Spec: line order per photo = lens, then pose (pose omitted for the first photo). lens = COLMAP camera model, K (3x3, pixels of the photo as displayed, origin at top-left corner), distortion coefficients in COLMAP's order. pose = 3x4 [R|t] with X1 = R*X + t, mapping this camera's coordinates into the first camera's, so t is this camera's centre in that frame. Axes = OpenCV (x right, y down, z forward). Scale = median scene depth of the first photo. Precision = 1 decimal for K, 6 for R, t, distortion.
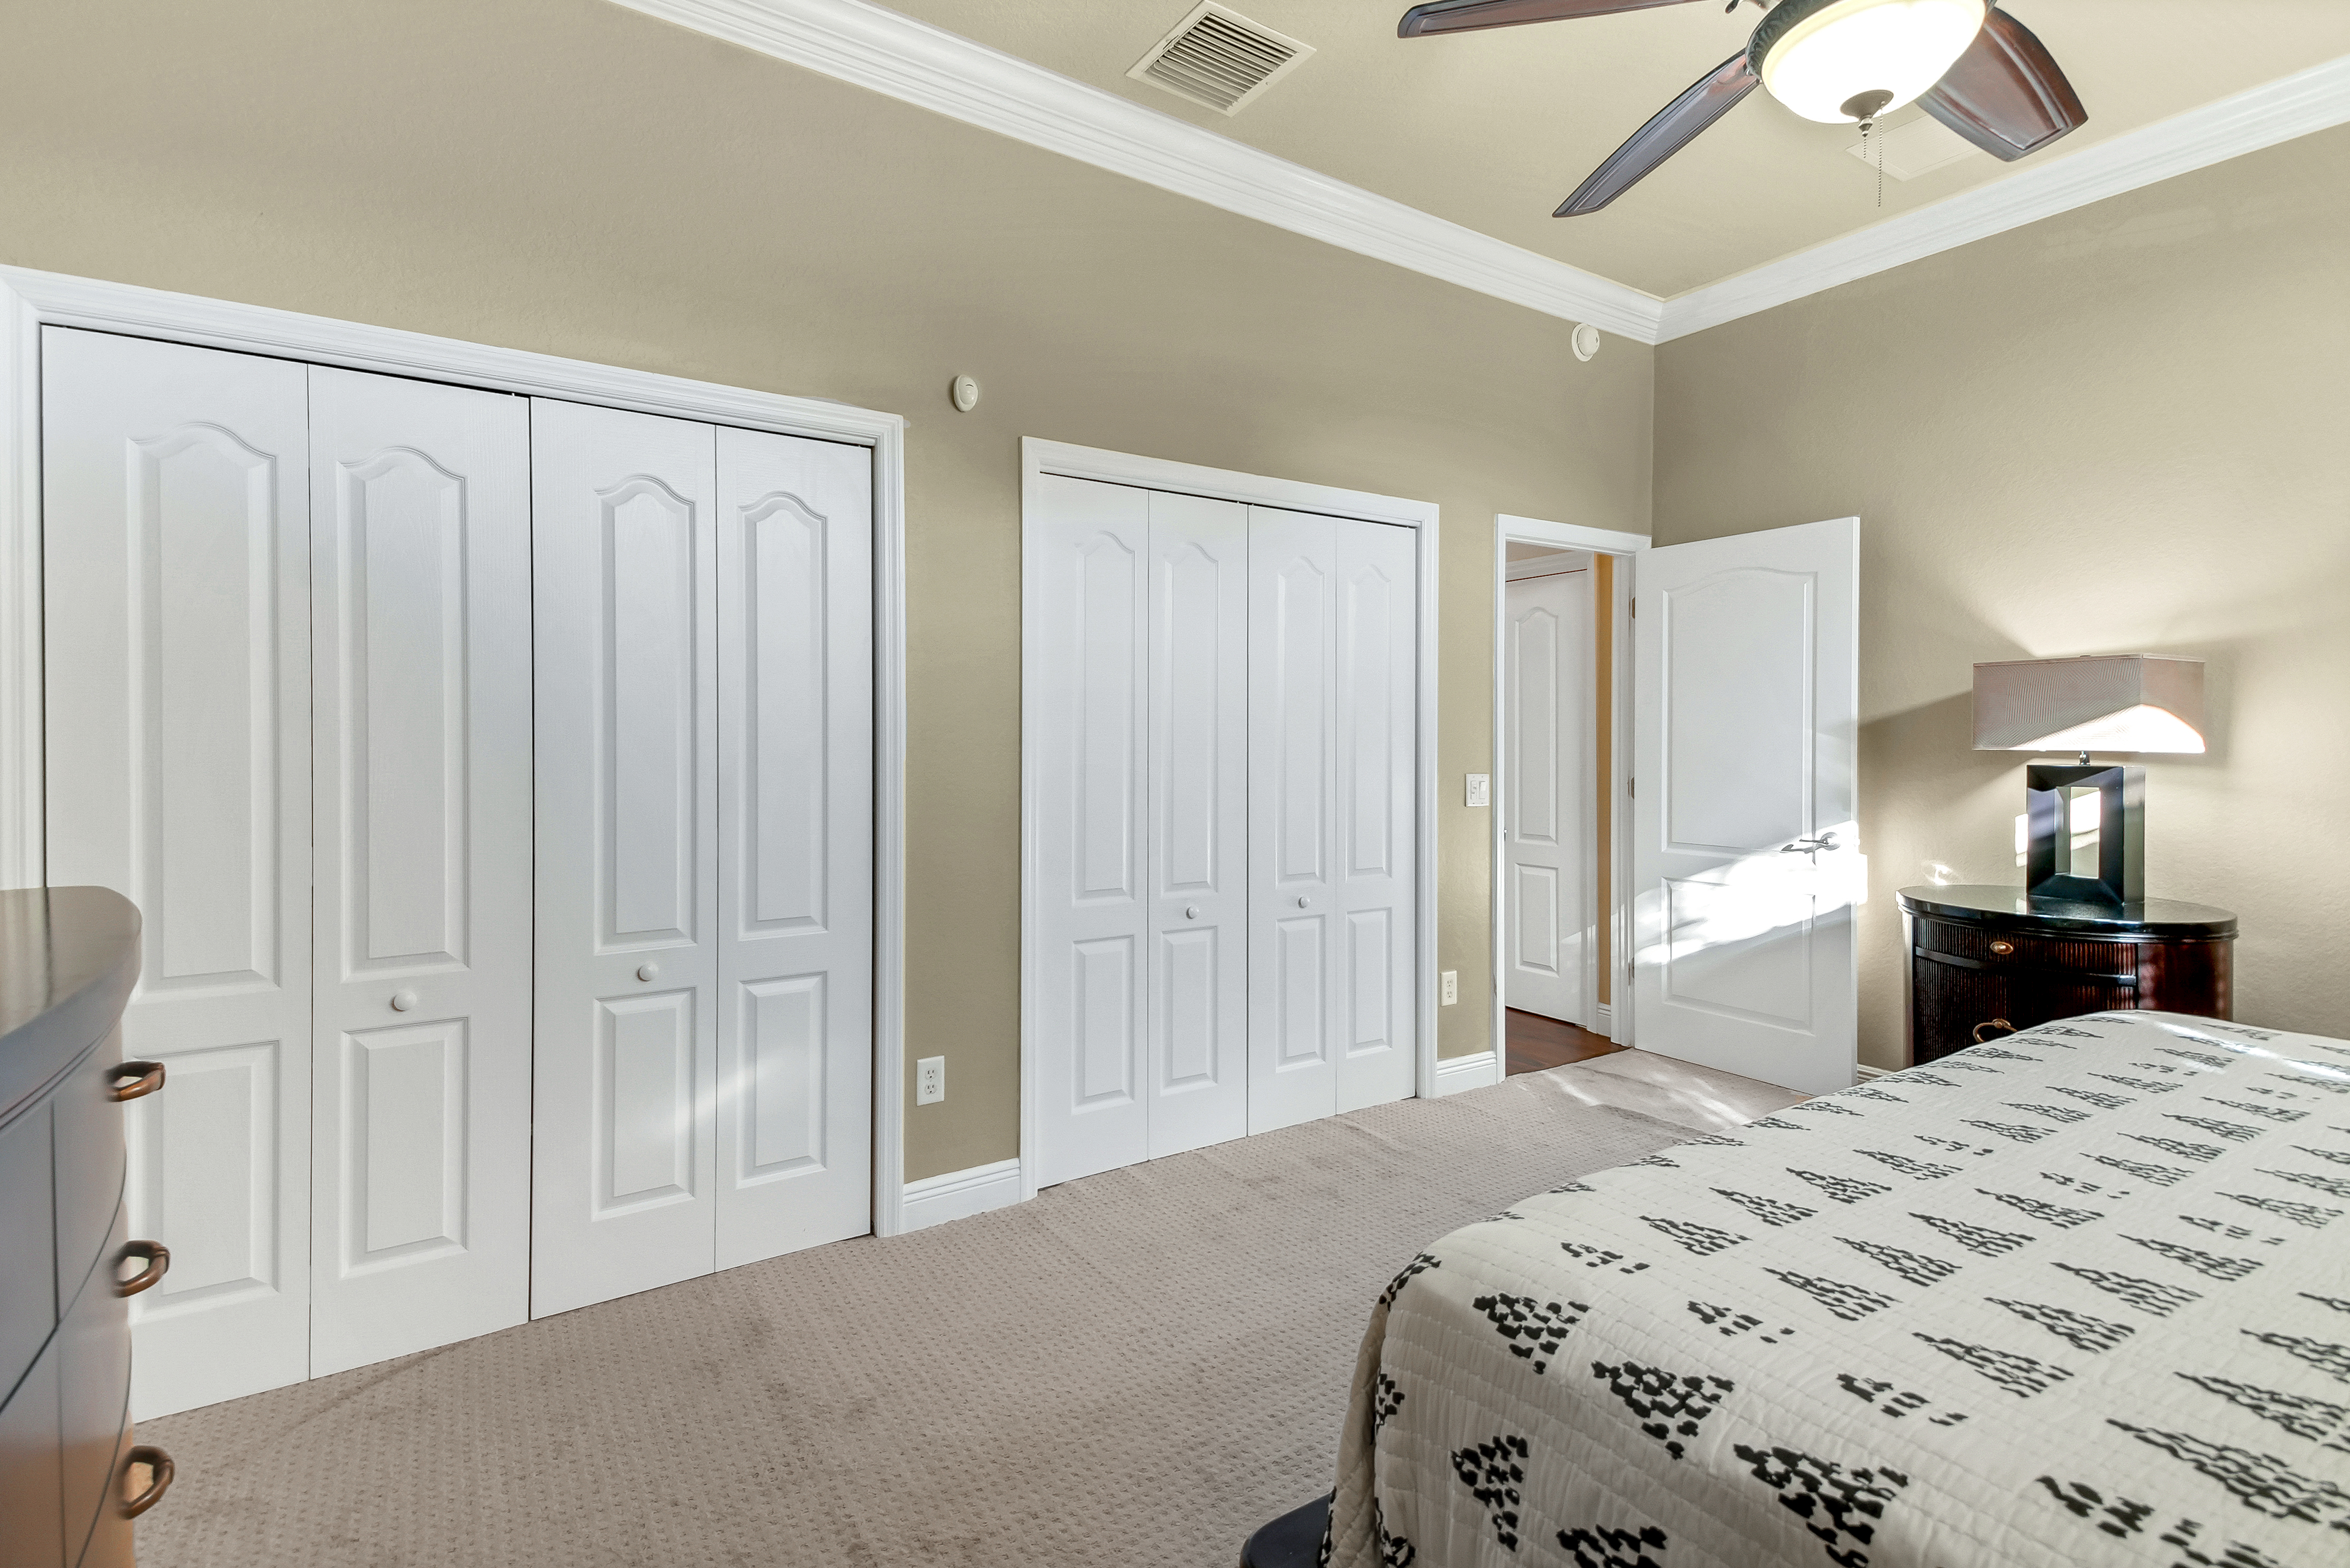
lens RADIAL K [[1122.0, 0, 1171.2], [0, 1122.0, 750.0], [0, 0, 1]] dist [0.000927, 0.000111]
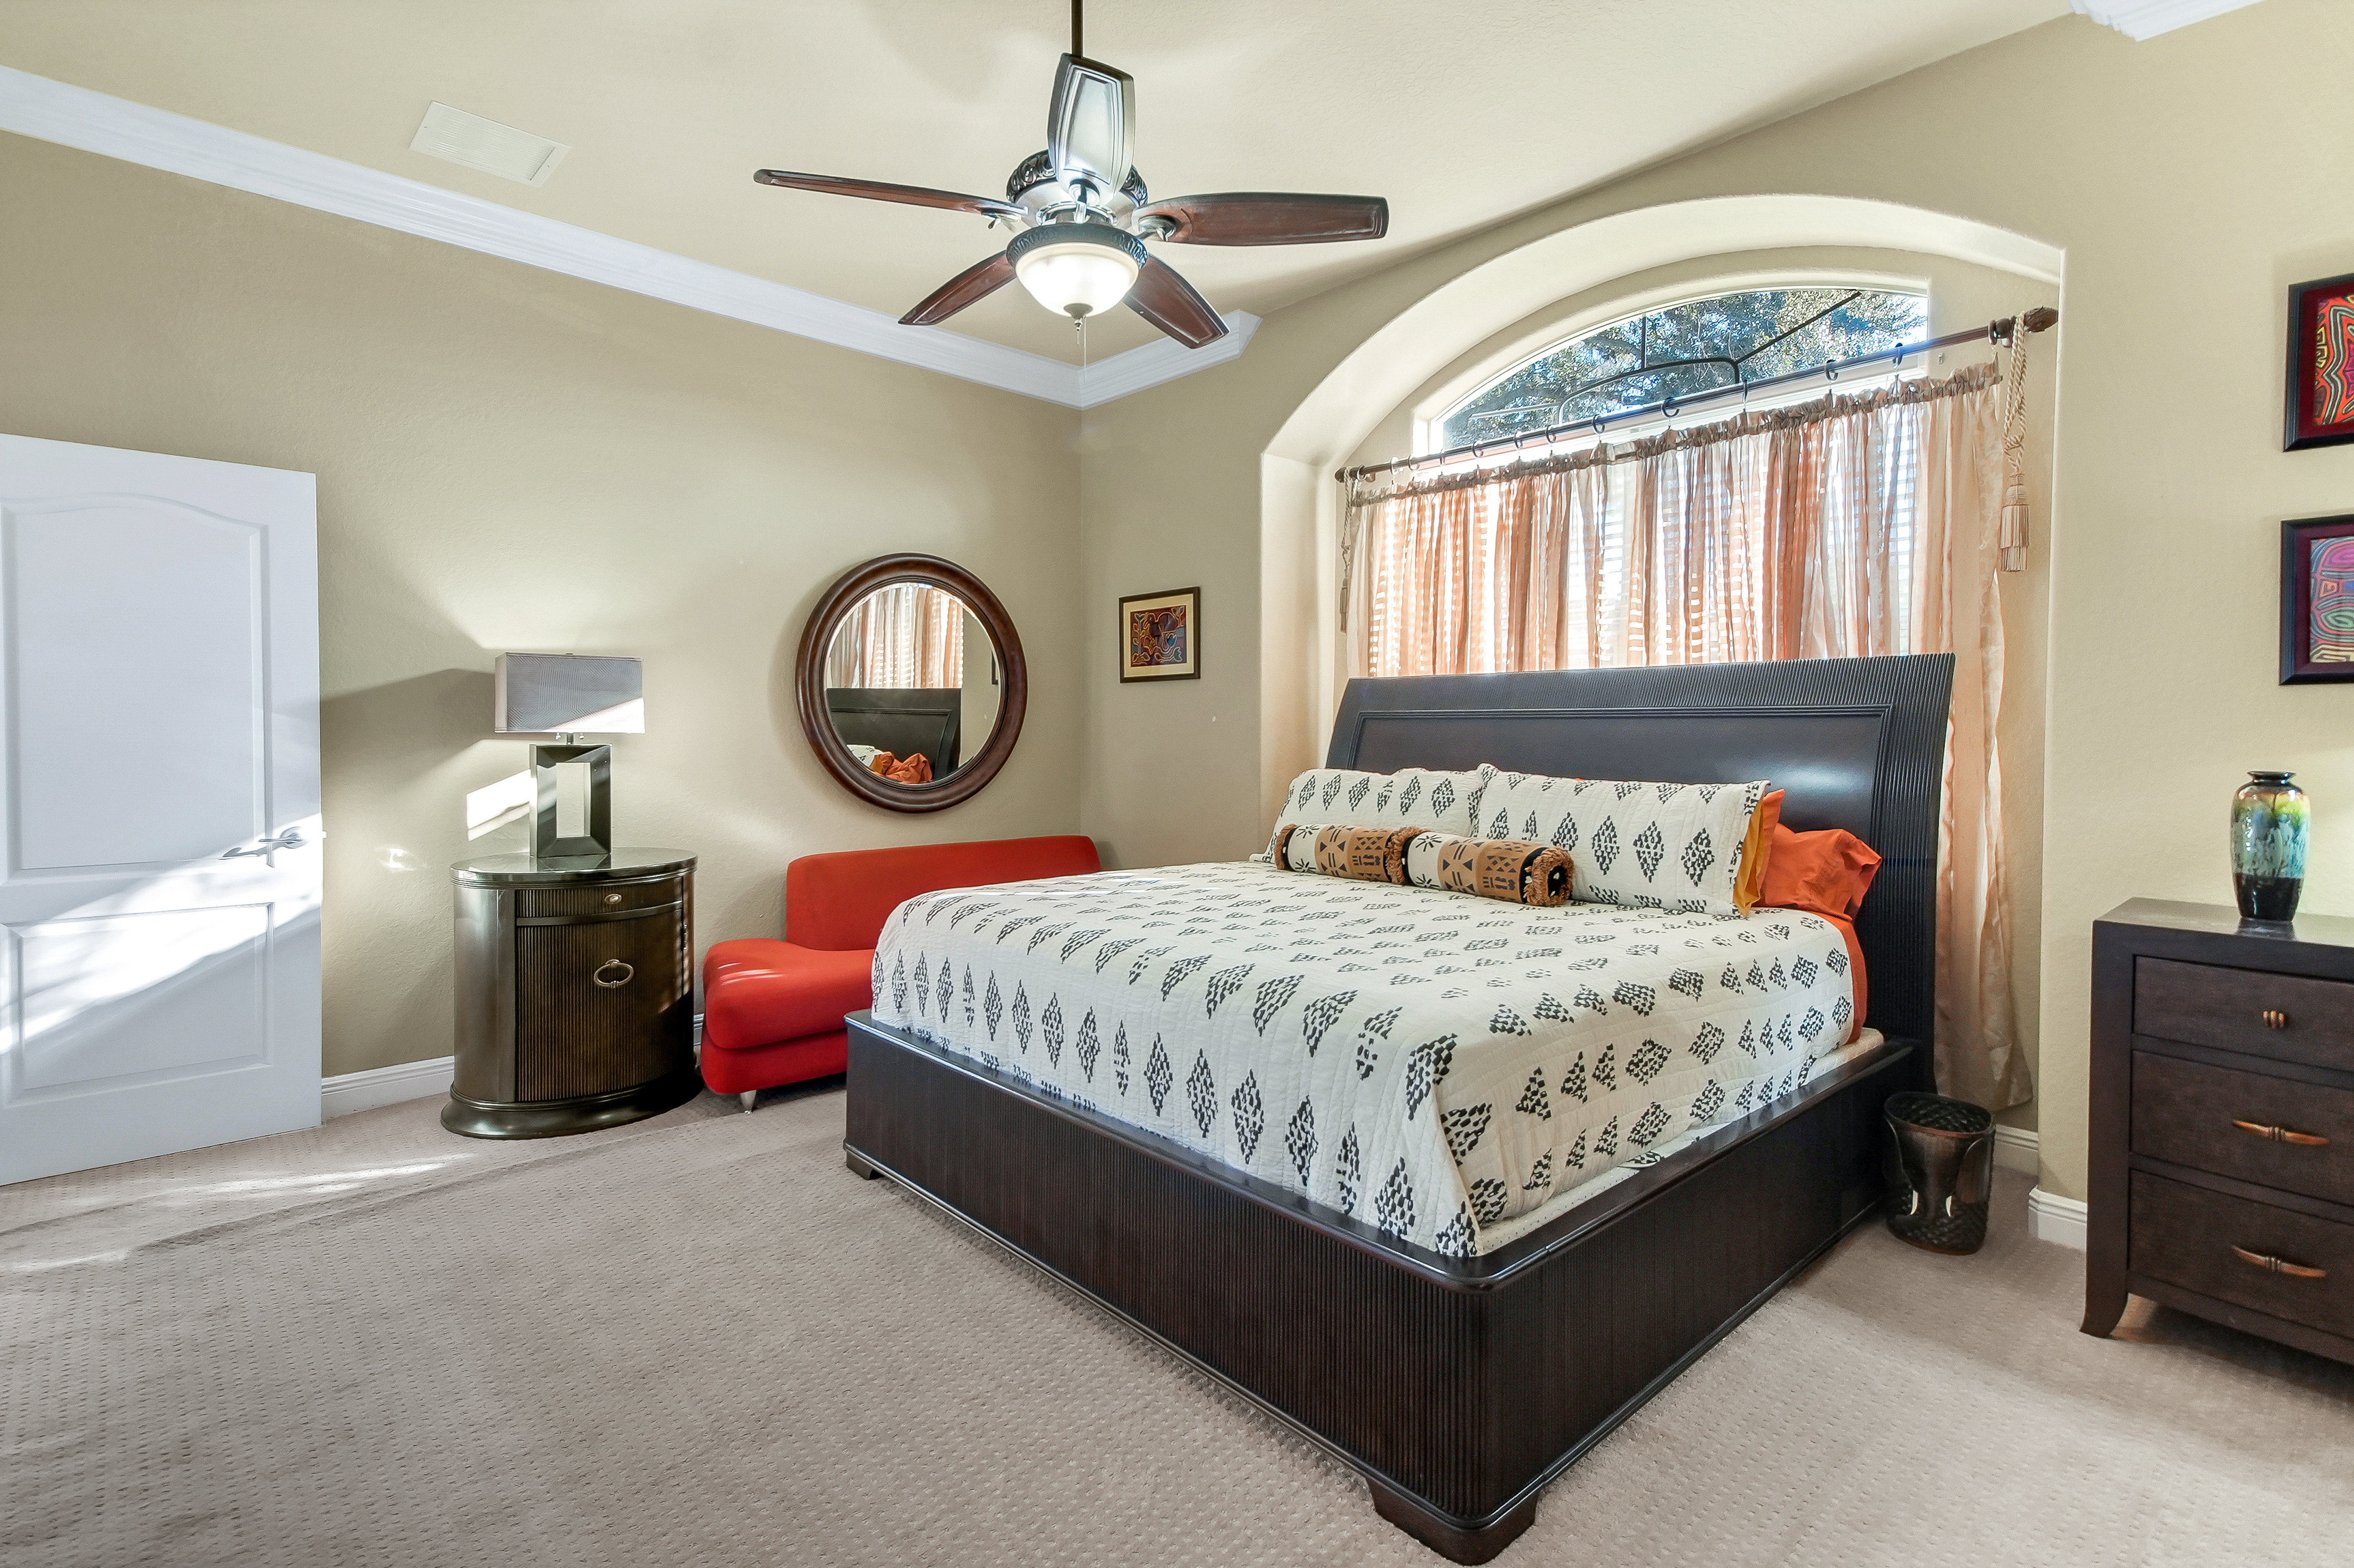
lens RADIAL K [[1083.7, 0, 1170.4], [0, 1083.7, 740.2], [0, 0, 1]] dist [0.012784, 0.000067]
pose [[-0.142172, -0.008751, 0.989803, -0.411682], [0.002304, 0.999955, 0.009172, -0.001751], [-0.989839, 0.003584, -0.142146, 0.514319]]
